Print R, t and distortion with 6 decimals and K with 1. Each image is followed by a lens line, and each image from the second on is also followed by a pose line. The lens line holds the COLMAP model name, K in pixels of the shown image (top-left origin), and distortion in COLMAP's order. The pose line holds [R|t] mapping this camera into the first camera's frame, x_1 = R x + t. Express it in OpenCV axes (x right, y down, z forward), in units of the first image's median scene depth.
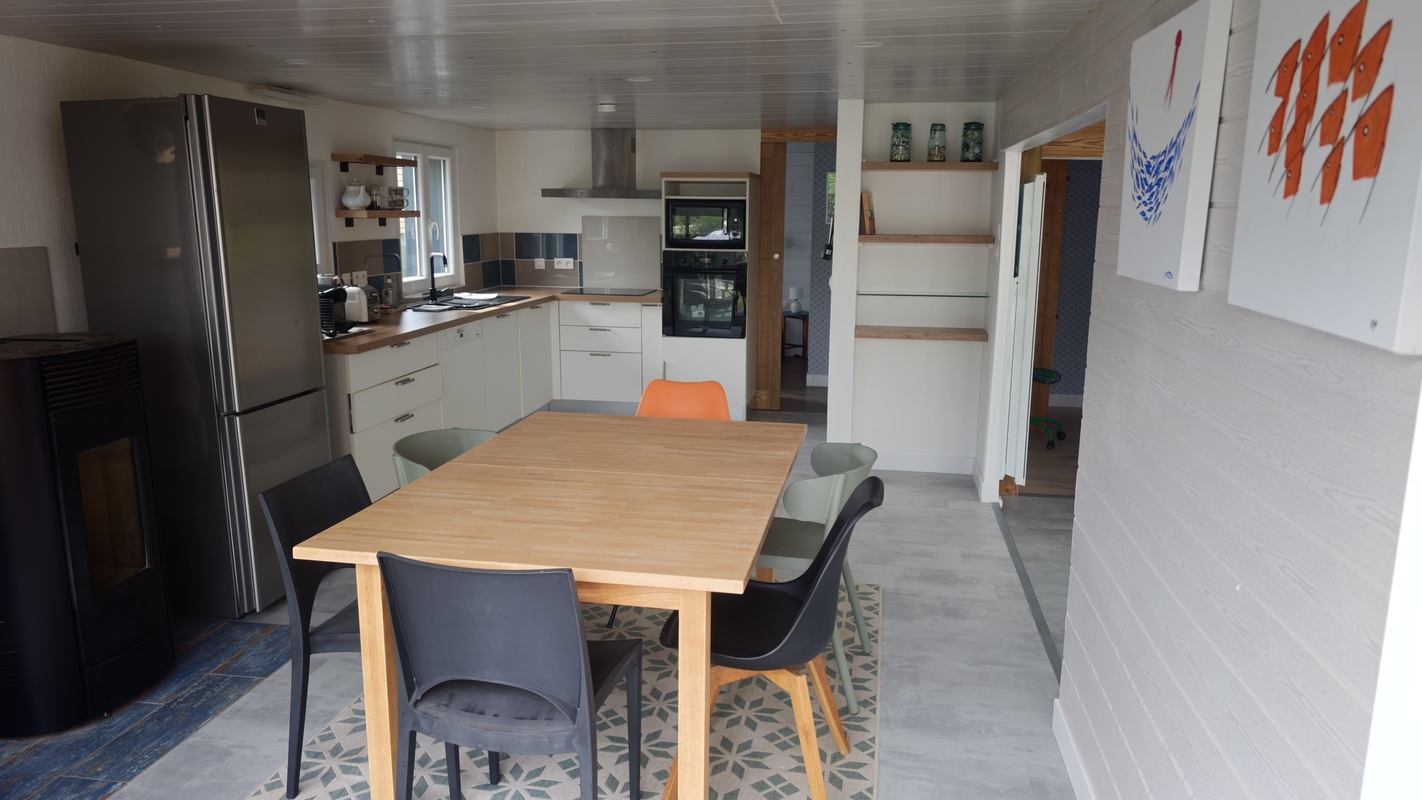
lens RADIAL K [[959.4, 0, 710.9], [0, 959.4, 401.2], [0, 0, 1]] dist [0.009431, -0.006817]
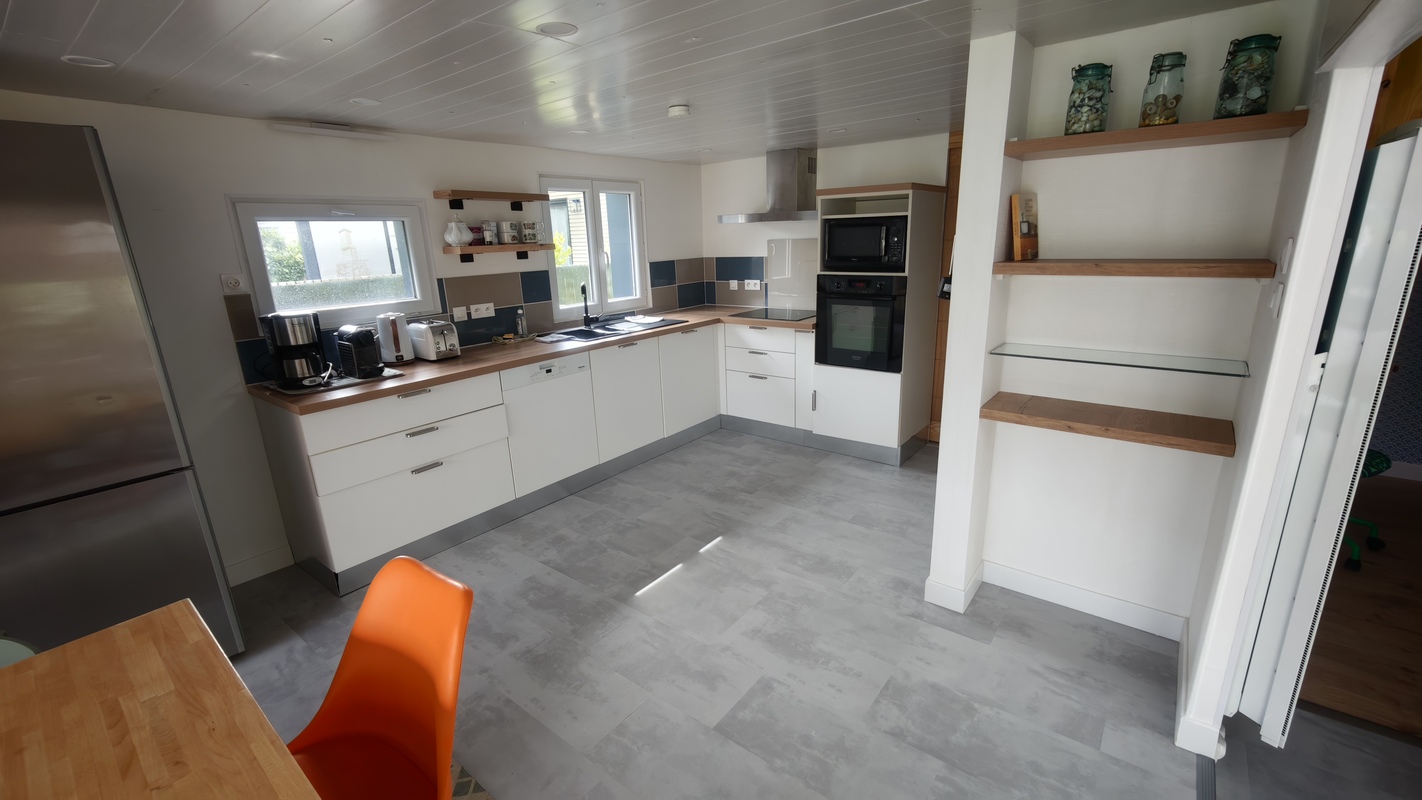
lens RADIAL K [[587.7, 0, 703.9], [0, 587.7, 400.8], [0, 0, 1]] dist [-0.000896, 0.000177]
pose [[0.881160, 0.091779, -0.463824, 0.159173], [-0.052767, 0.993940, 0.096432, -0.100571], [0.469864, -0.060498, 0.880663, 0.515389]]
